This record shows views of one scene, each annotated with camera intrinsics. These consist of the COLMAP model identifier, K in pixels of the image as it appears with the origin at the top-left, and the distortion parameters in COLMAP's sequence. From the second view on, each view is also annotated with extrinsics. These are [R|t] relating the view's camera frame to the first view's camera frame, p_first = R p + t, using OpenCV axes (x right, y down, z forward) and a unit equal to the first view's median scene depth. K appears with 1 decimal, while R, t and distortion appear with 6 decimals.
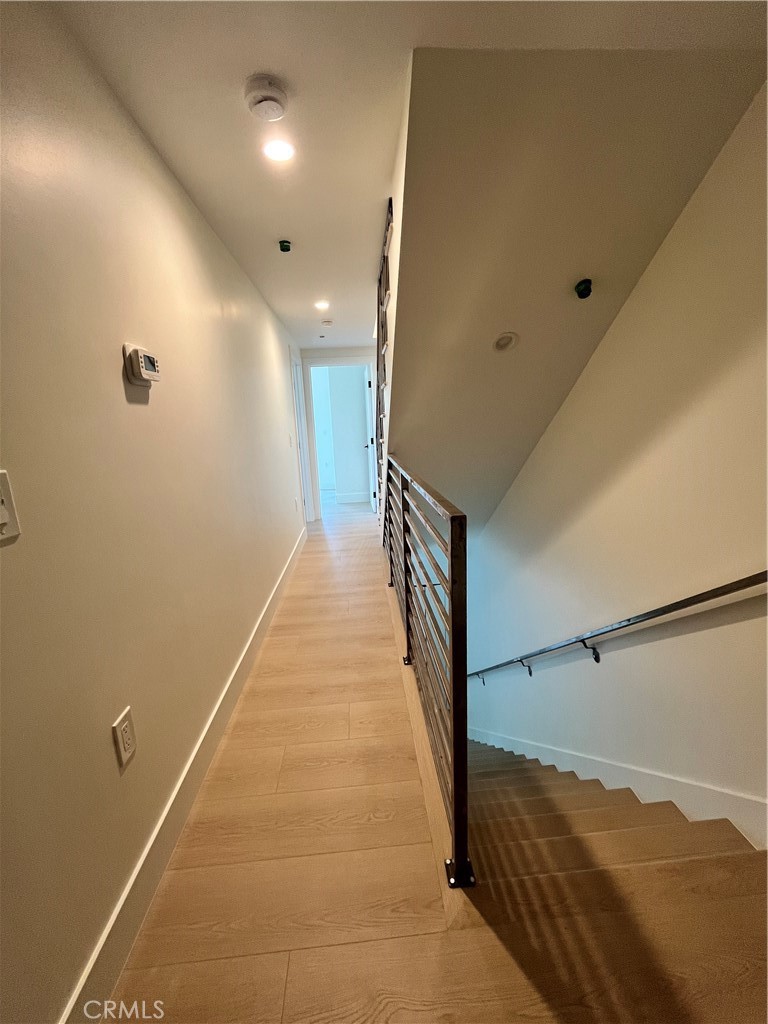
lens RADIAL K [[422.2, 0, 384.0], [0, 422.2, 512.0], [0, 0, 1]] dist [-0.001219, -0.000152]
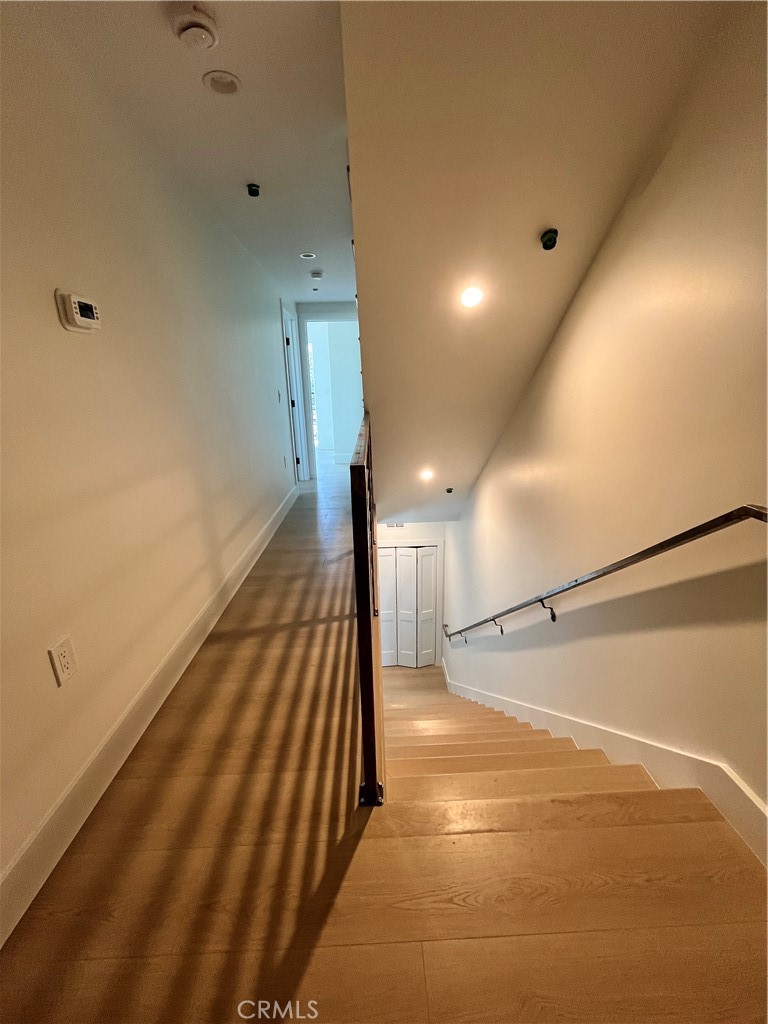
lens RADIAL K [[422.2, 0, 384.0], [0, 422.2, 512.0], [0, 0, 1]] dist [-0.001219, -0.000152]
pose [[0.999133, 0.031748, -0.026927, 0.133843], [-0.029333, 0.995883, 0.085772, 0.015959], [0.029539, -0.084908, 0.995951, -0.020631]]
